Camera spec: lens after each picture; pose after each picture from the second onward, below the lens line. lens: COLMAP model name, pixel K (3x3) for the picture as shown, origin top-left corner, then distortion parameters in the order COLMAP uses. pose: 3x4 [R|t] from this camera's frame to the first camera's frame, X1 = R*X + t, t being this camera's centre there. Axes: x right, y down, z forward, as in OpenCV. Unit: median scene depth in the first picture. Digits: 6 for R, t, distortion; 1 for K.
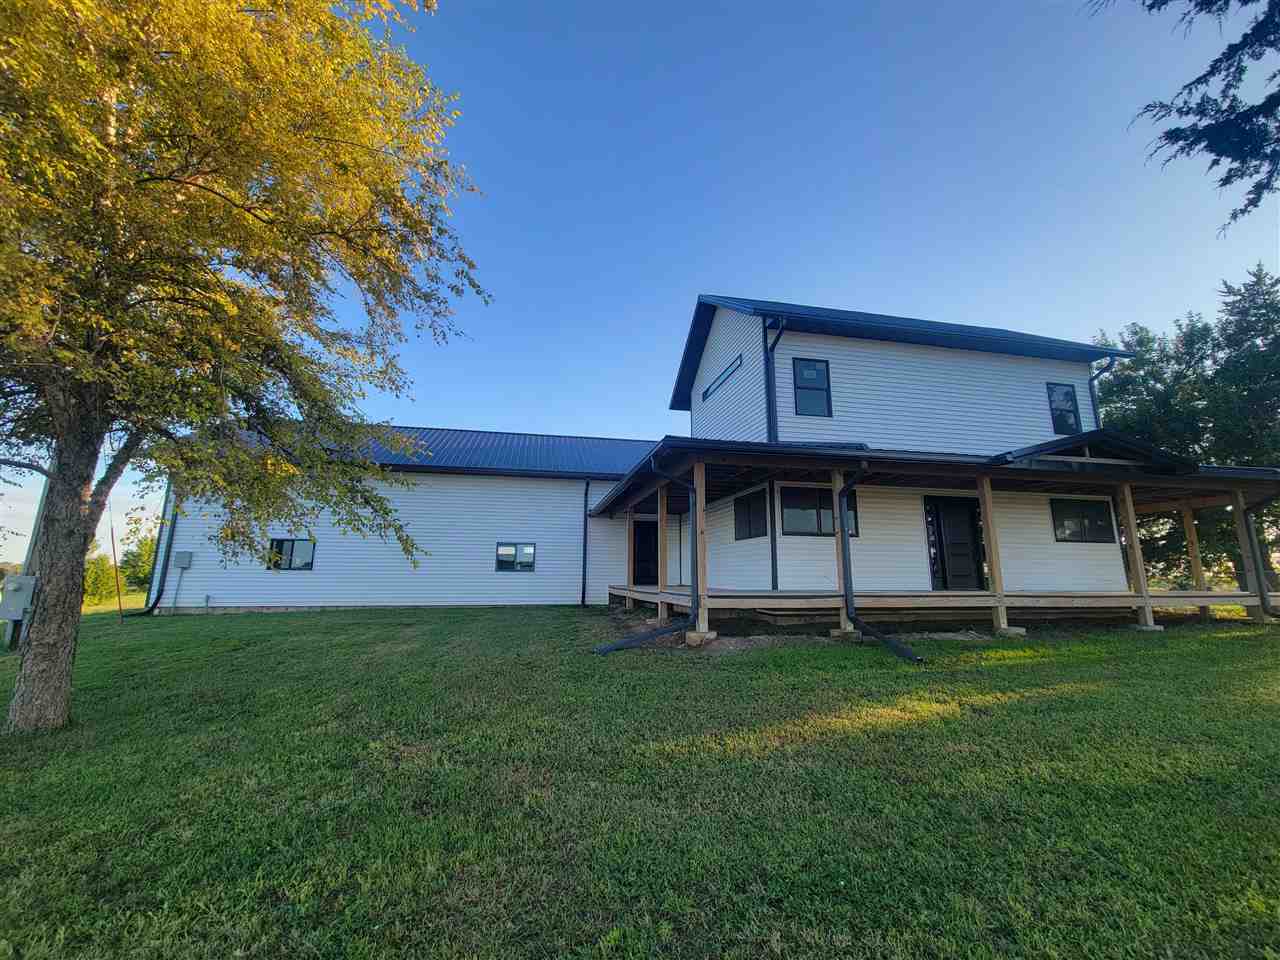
lens RADIAL K [[506.0, 0, 640.1], [0, 506.0, 500.0], [0, 0, 1]] dist [0.071931, 0.000037]
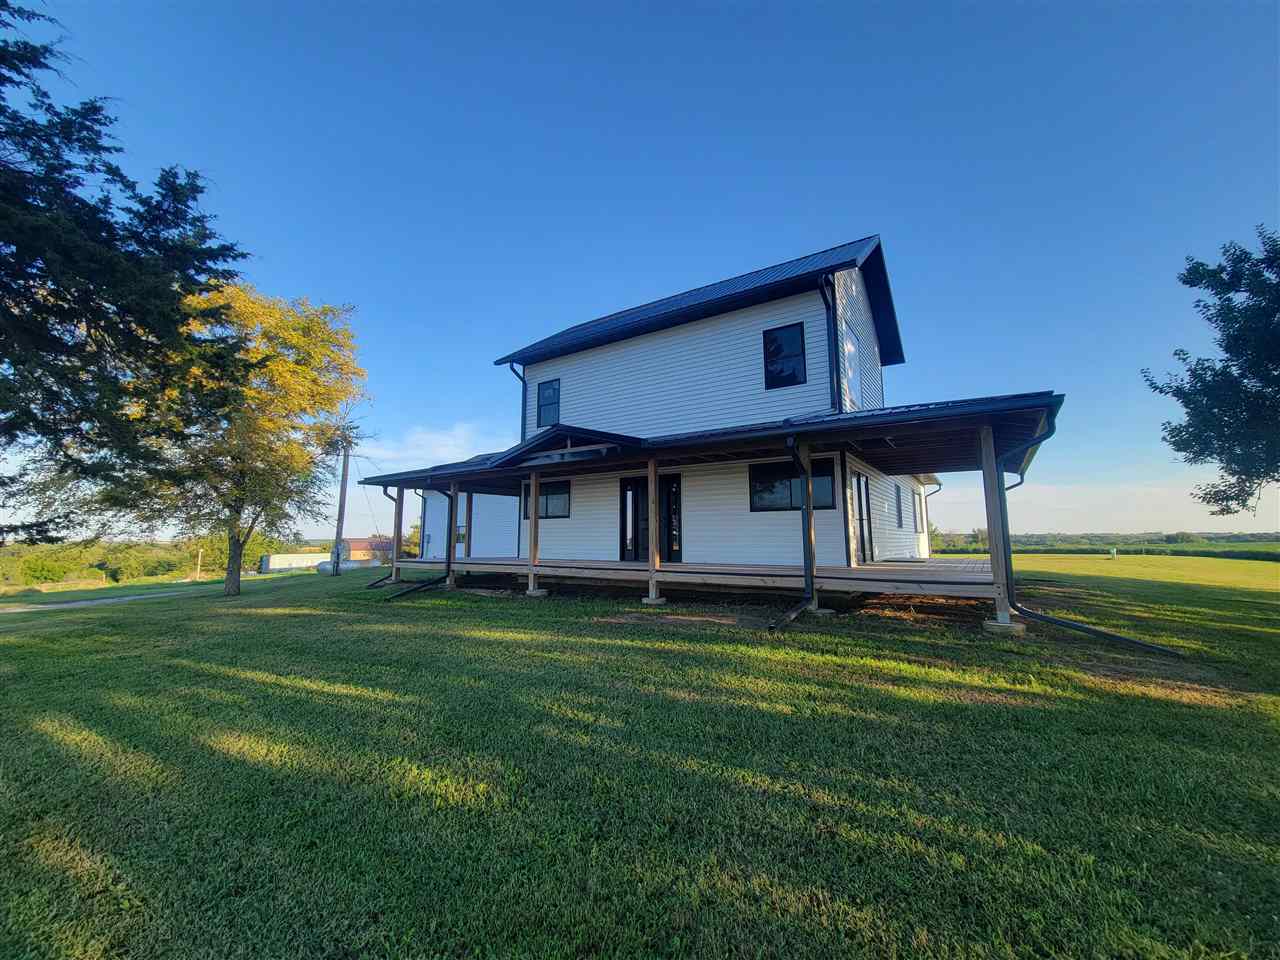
lens RADIAL K [[522.5, 0, 638.6], [0, 522.5, 470.4], [0, 0, 1]] dist [0.001545, 0.000188]
pose [[0.686127, -0.099413, -0.720657, 1.369694], [0.092028, 0.994522, -0.049573, 0.032188], [0.721638, -0.032307, 0.691517, 0.248331]]
